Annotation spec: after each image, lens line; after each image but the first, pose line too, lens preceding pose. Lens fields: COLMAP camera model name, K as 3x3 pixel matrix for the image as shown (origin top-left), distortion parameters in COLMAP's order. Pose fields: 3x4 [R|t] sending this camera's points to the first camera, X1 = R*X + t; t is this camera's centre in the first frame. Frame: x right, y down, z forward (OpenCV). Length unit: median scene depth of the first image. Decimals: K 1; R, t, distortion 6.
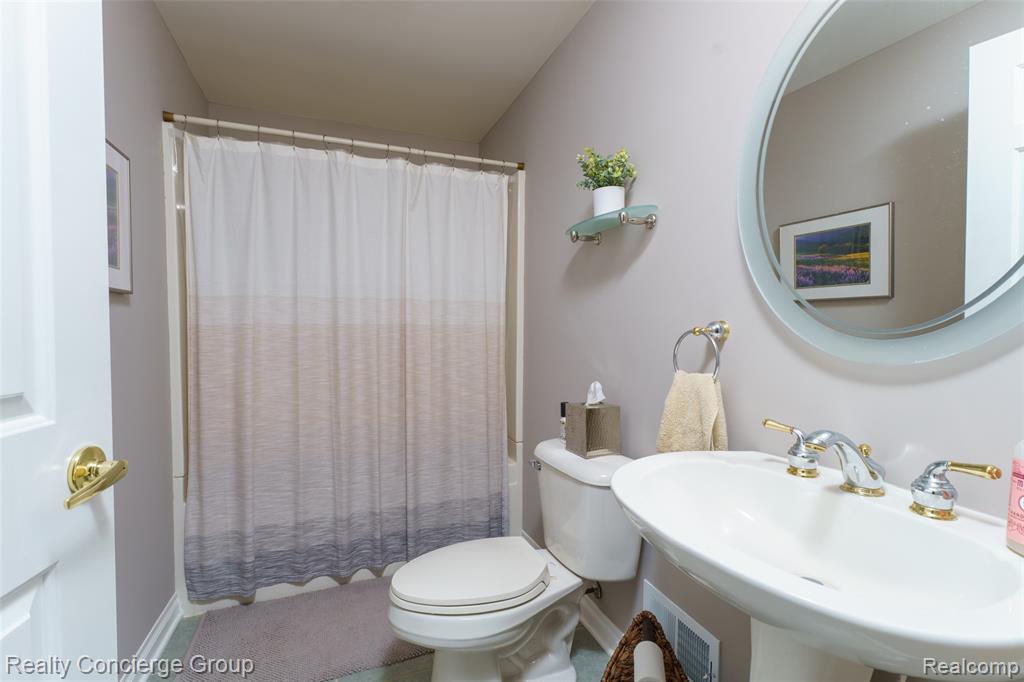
lens RADIAL K [[454.6, 0, 511.8], [0, 454.6, 337.7], [0, 0, 1]] dist [0.000510, 0.000094]
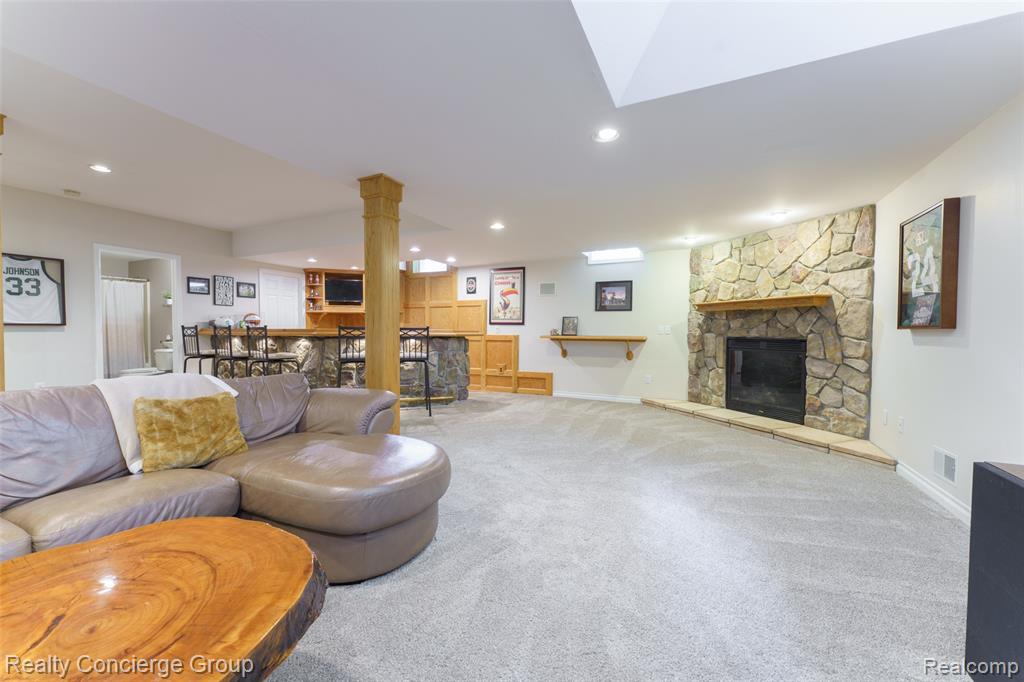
lens RADIAL K [[401.6, 0, 510.8], [0, 401.6, 340.9], [0, 0, 1]] dist [0.000416, 0.000126]
pose [[0.736598, -0.018927, 0.676066, -0.024720], [0.013716, 0.999821, 0.013047, 0.101921], [-0.676192, -0.000338, 0.736725, -3.329608]]
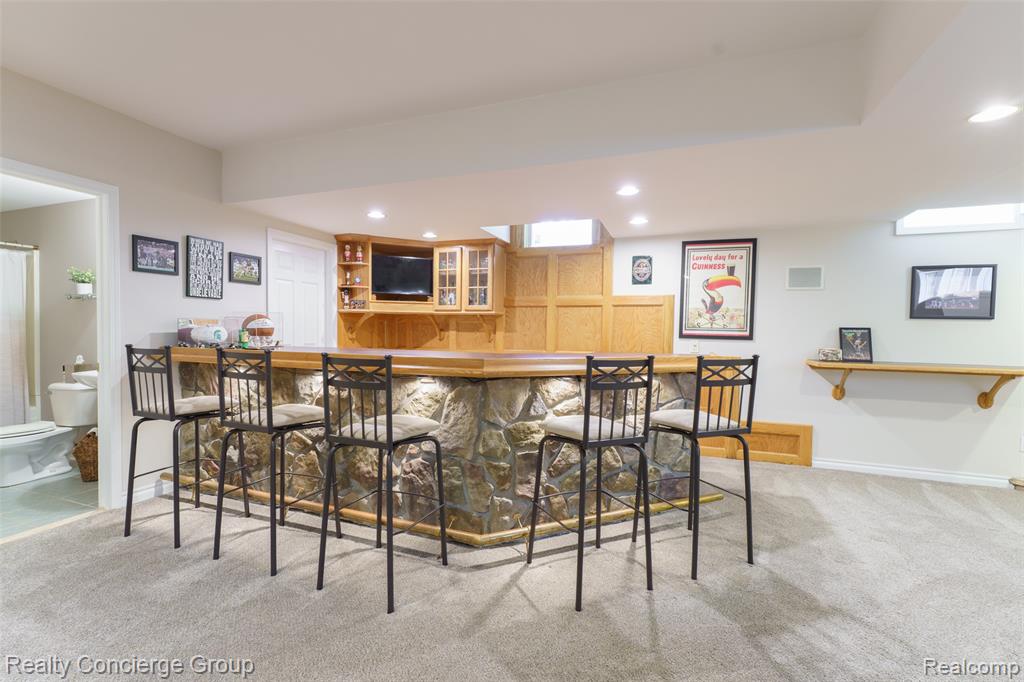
lens RADIAL K [[454.6, 0, 515.9], [0, 454.6, 342.6], [0, 0, 1]] dist [0.000510, 0.000094]
pose [[0.675855, -0.014792, 0.736886, -0.030833], [0.005830, 0.999875, 0.014724, -0.000539], [-0.737011, -0.005655, 0.675857, -1.756248]]
